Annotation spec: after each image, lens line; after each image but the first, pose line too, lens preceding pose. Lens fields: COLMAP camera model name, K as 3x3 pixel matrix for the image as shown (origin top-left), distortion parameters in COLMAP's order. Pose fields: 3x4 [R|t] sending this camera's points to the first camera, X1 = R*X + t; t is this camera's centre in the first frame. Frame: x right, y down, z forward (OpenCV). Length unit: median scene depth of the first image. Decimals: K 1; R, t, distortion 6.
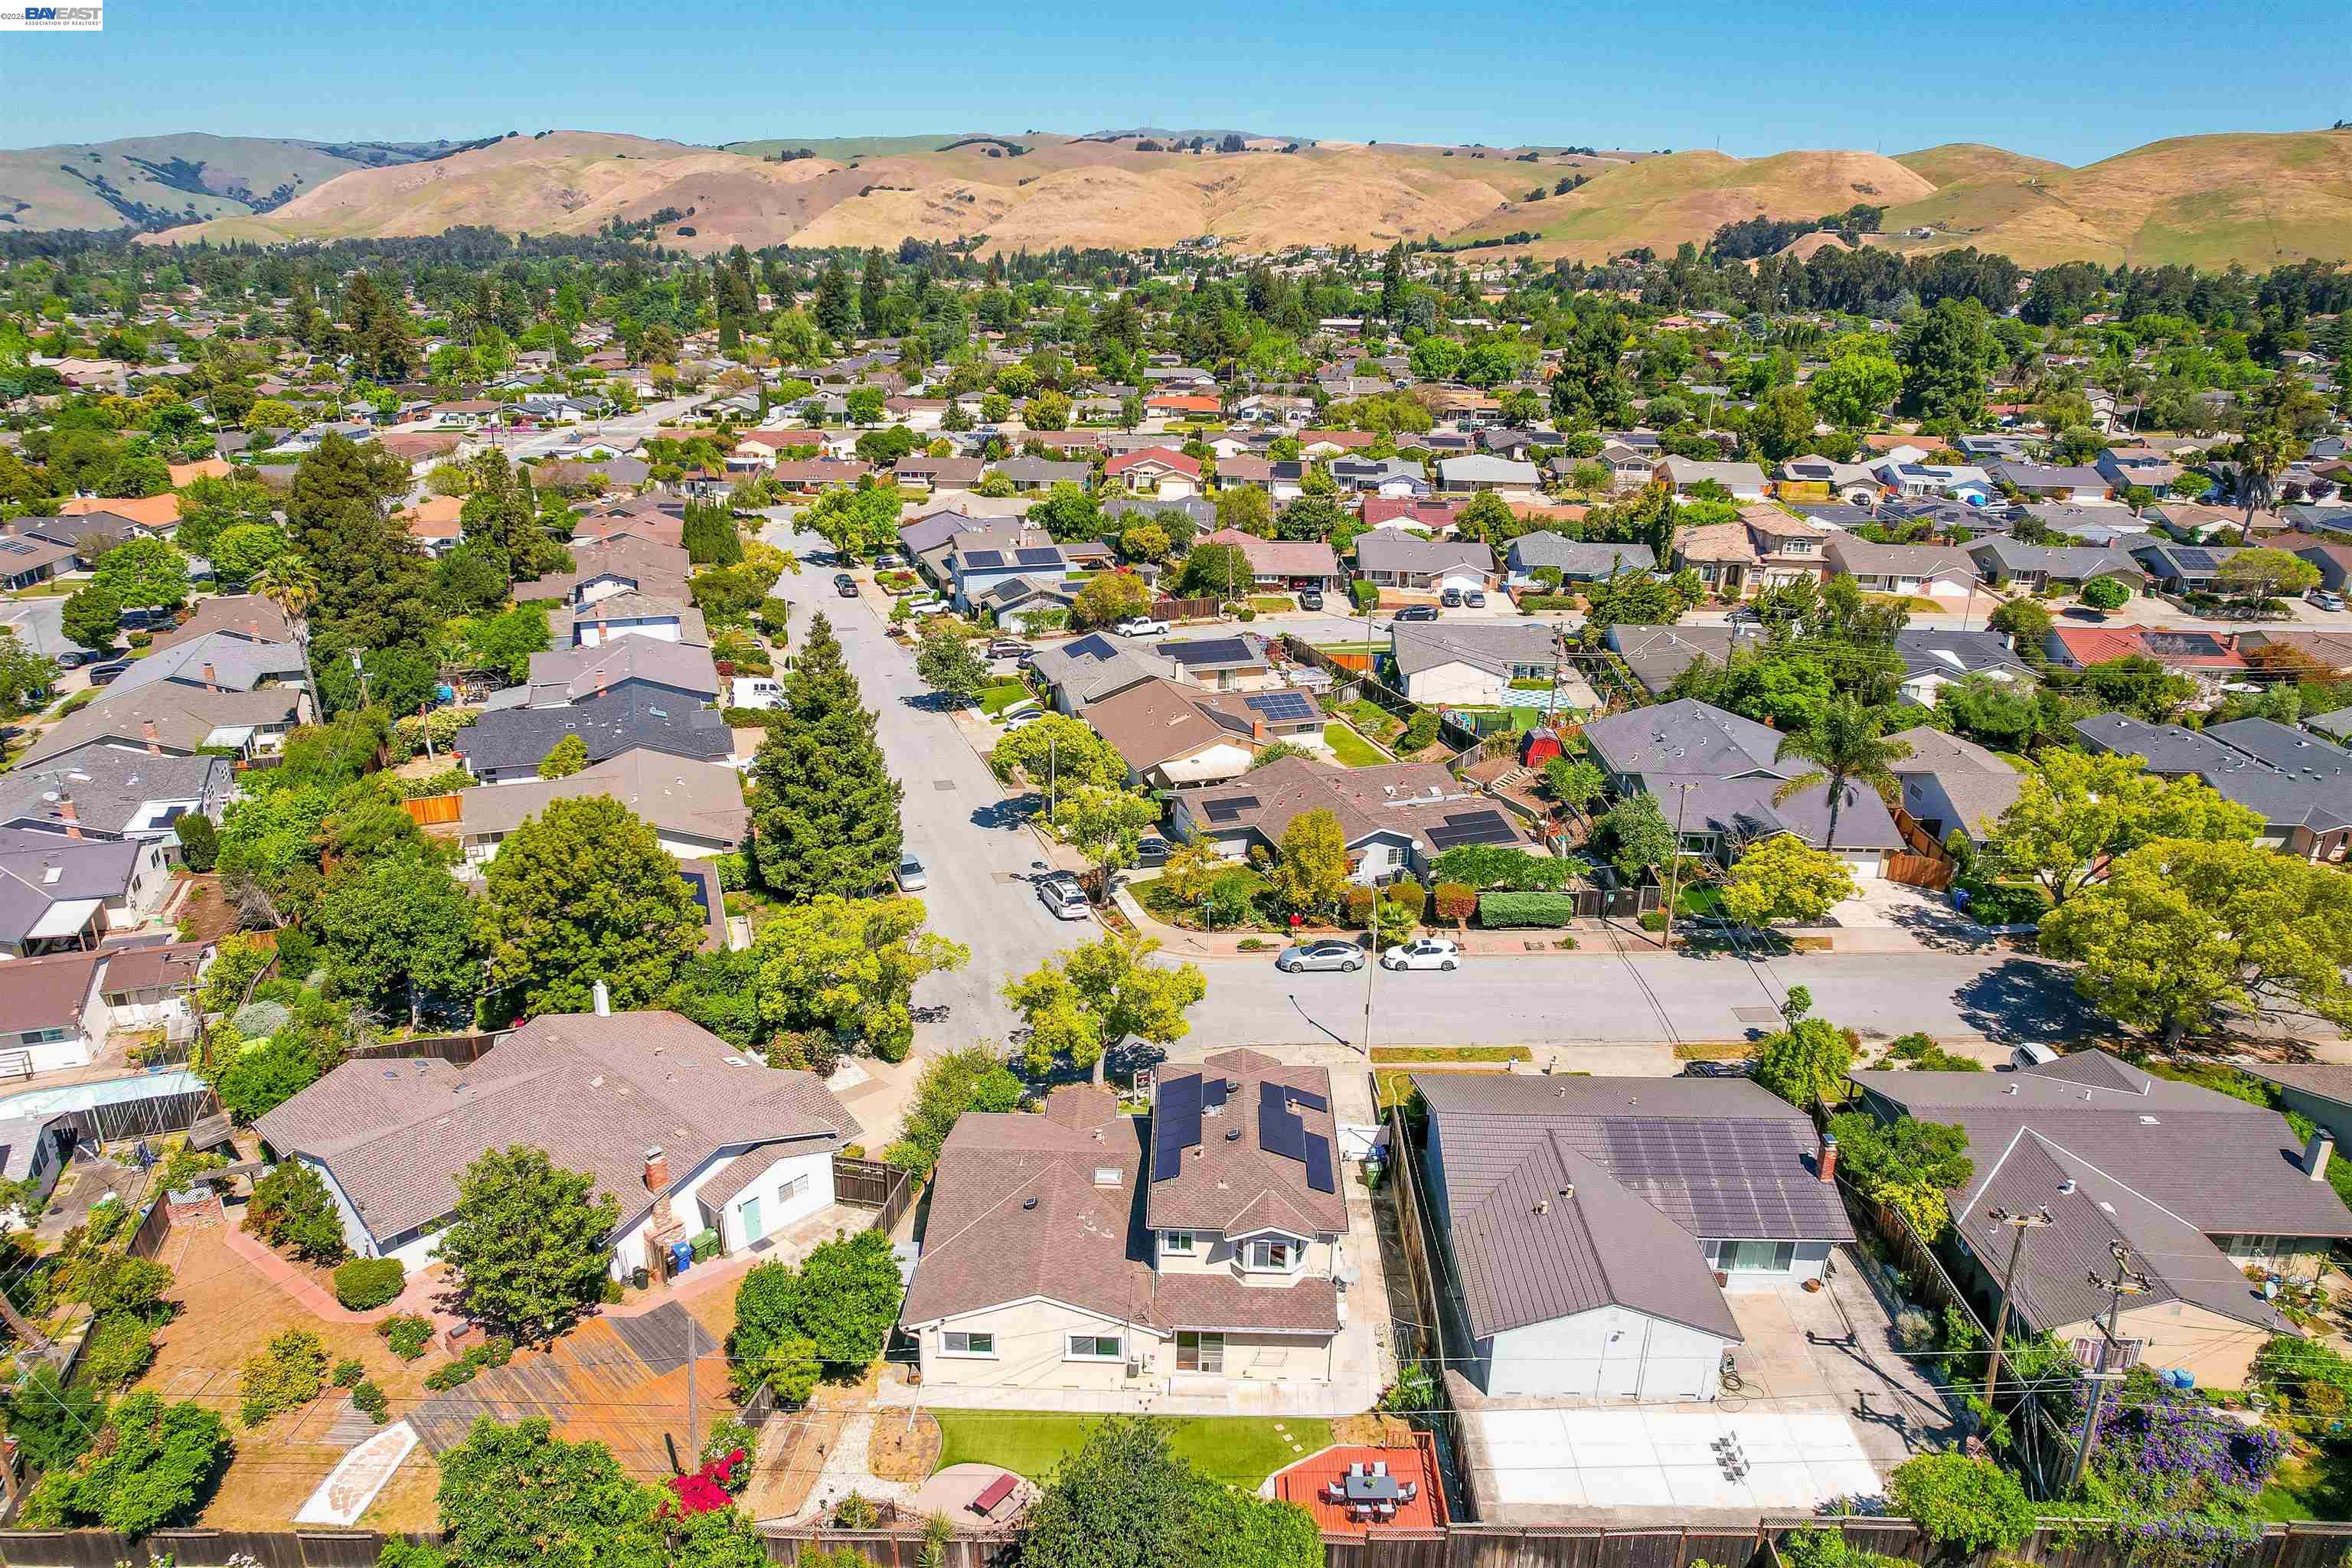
lens RADIAL K [[1542.8, 0, 1180.9], [0, 1542.8, 789.1], [0, 0, 1]] dist [-0.077686, 0.070997]
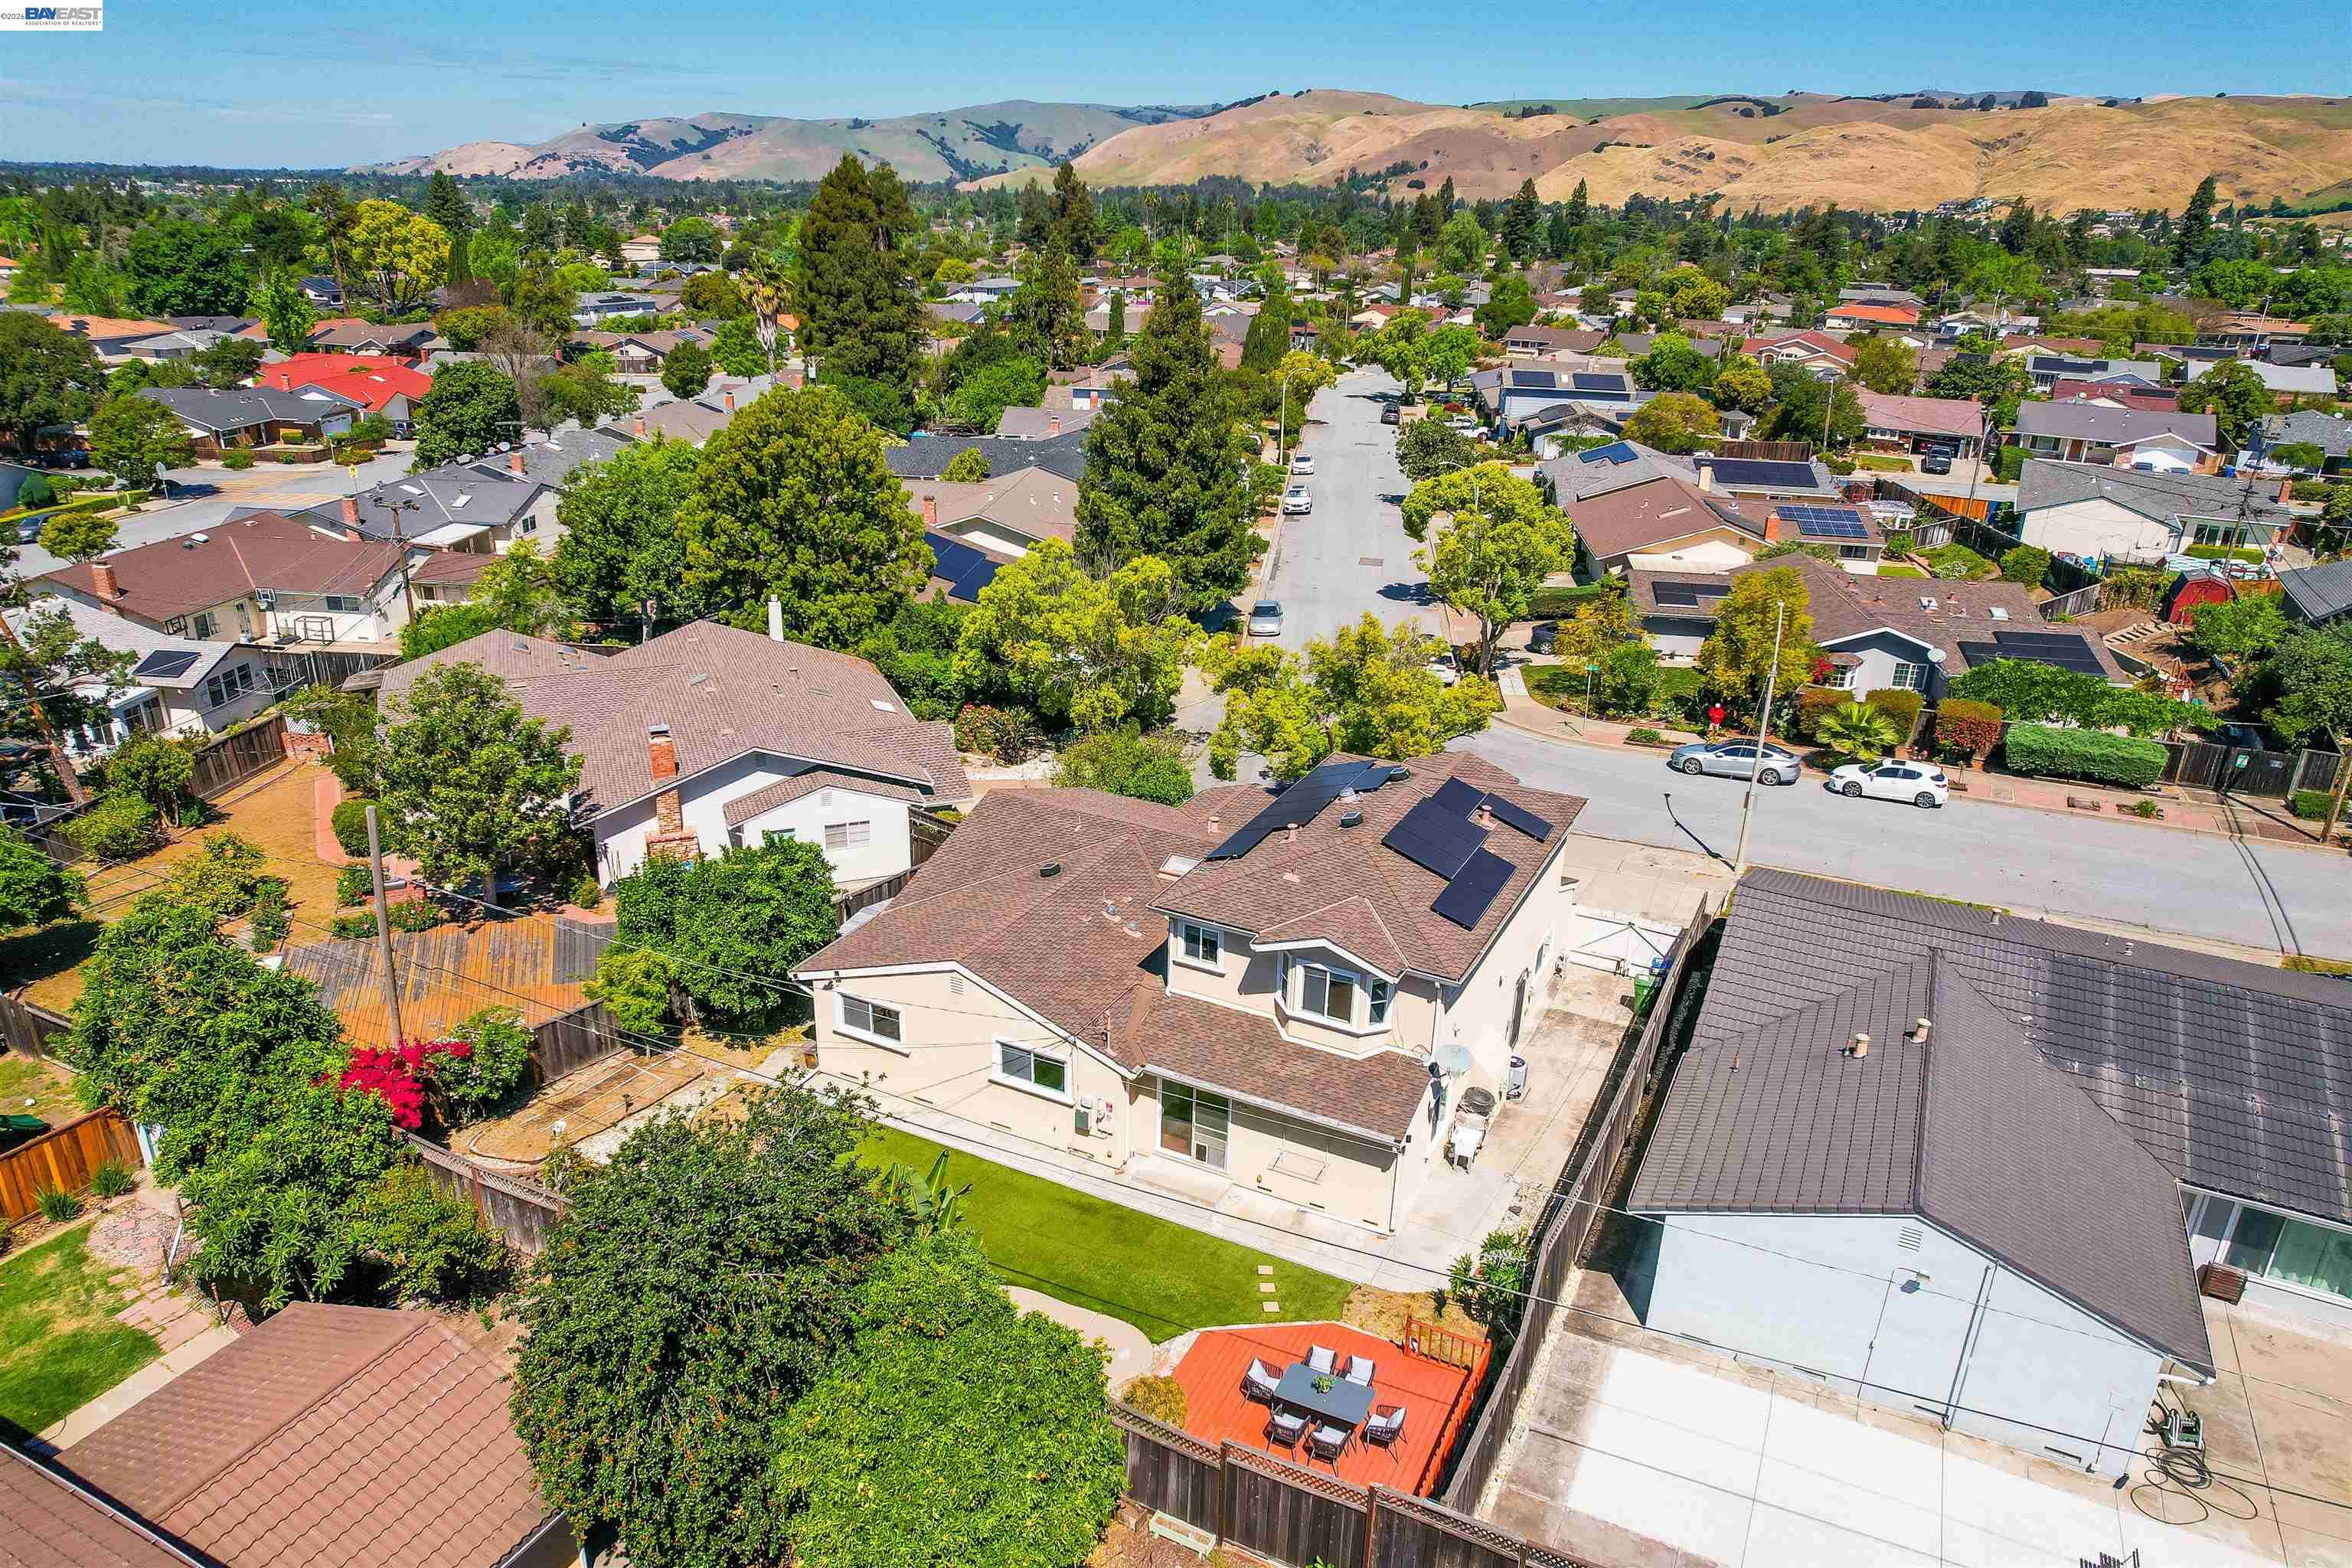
lens RADIAL K [[1542.8, 0, 1180.9], [0, 1542.8, 789.1], [0, 0, 1]] dist [-0.077686, 0.070997]
pose [[0.901513, 0.164759, -0.400161, 0.128439], [-0.158393, 0.986150, 0.049191, 0.113589], [0.402723, 0.019036, 0.915124, 0.237741]]
